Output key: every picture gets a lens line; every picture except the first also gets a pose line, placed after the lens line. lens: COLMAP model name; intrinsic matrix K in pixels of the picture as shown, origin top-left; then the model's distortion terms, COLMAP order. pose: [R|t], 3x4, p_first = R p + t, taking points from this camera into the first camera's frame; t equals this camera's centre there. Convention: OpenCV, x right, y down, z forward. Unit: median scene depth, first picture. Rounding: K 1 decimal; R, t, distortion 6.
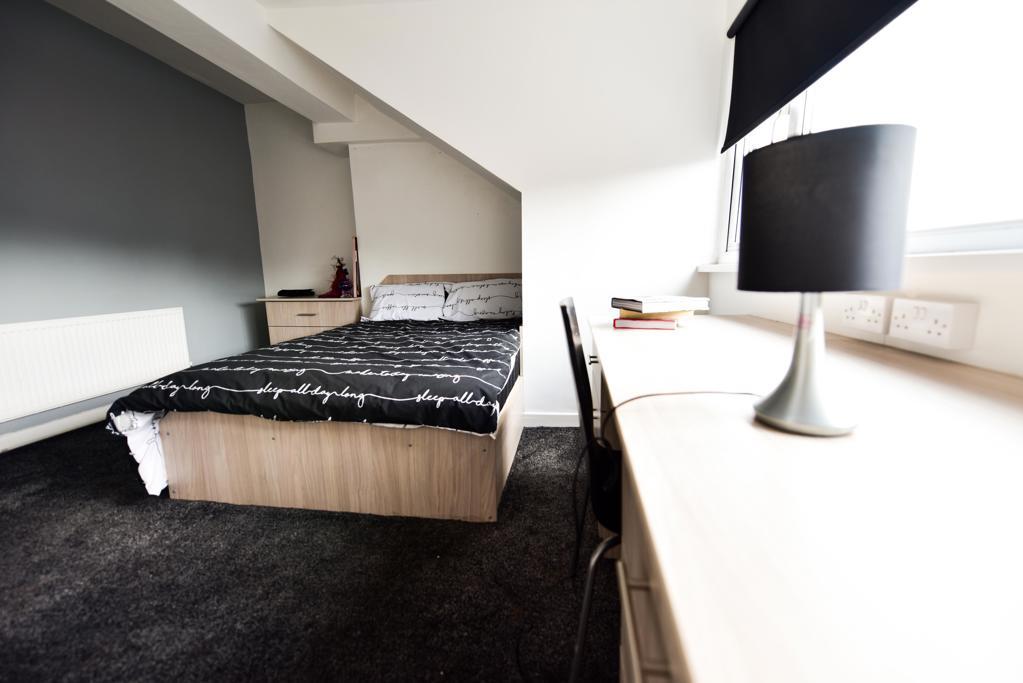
lens RADIAL K [[401.8, 0, 504.1], [0, 401.8, 343.5], [0, 0, 1]] dist [-0.002495, -0.000236]
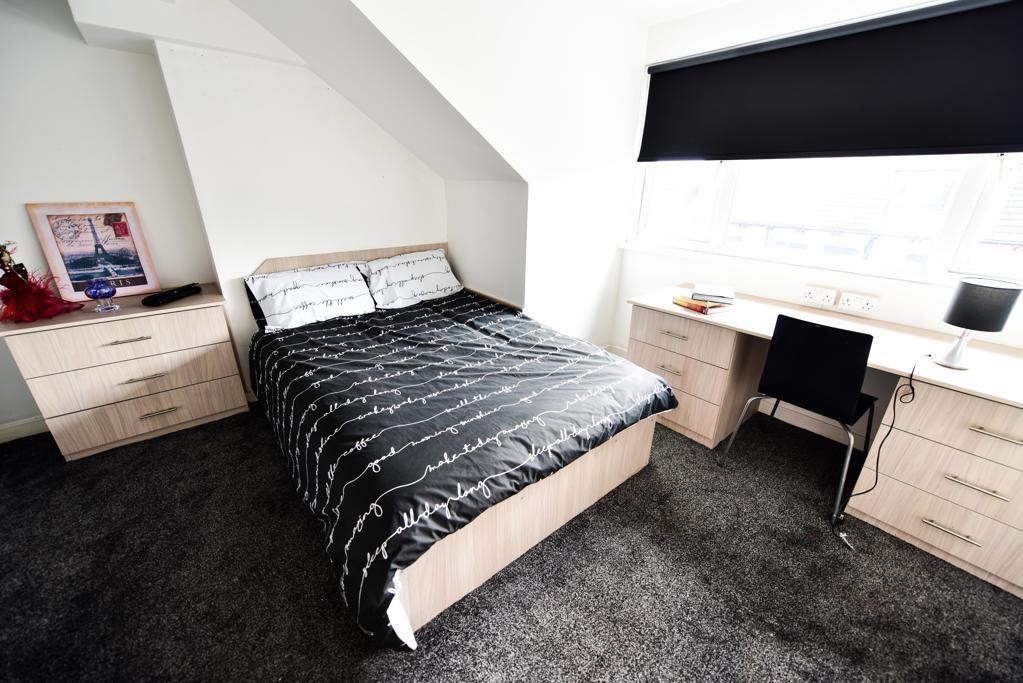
lens RADIAL K [[401.8, 0, 504.1], [0, 401.8, 343.5], [0, 0, 1]] dist [-0.002495, -0.000236]
pose [[0.677815, -0.259022, 0.688094, -0.572368], [0.109941, 0.961072, 0.253482, -0.173689], [-0.726966, -0.096164, 0.679907, 0.214142]]
